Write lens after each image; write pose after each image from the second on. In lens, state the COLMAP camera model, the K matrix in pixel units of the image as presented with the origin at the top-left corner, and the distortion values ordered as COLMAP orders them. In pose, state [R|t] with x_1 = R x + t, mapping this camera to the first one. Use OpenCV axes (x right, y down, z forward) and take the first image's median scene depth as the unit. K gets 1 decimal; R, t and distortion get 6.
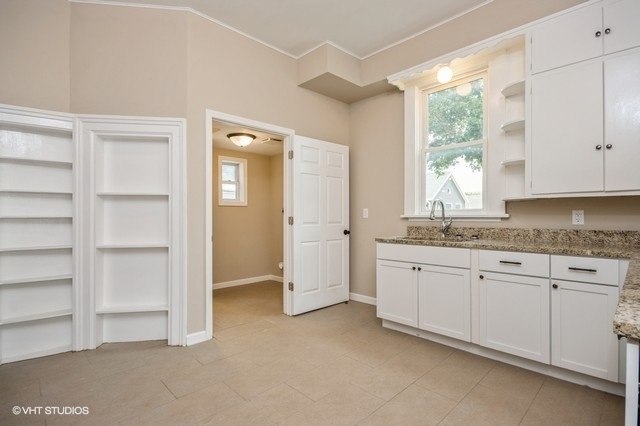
lens RADIAL K [[314.1, 0, 322.5], [0, 314.1, 217.5], [0, 0, 1]] dist [0.001191, 0.000182]
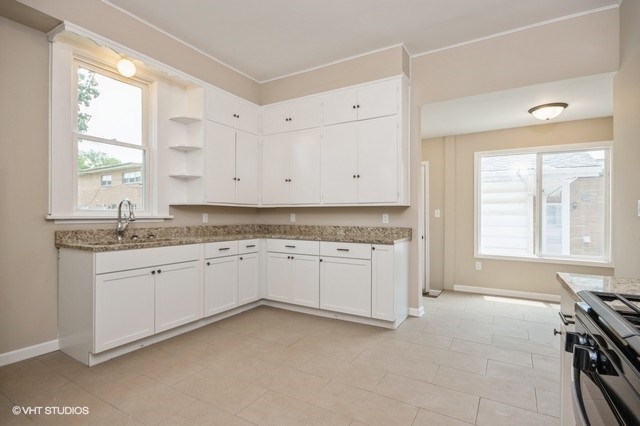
lens RADIAL K [[314.1, 0, 322.5], [0, 314.1, 217.5], [0, 0, 1]] dist [0.001191, 0.000182]
pose [[-0.253443, -0.003645, 0.967343, -0.705392], [0.001303, 0.999991, 0.004109, -0.006703], [-0.967349, 0.002302, -0.253436, 0.696985]]
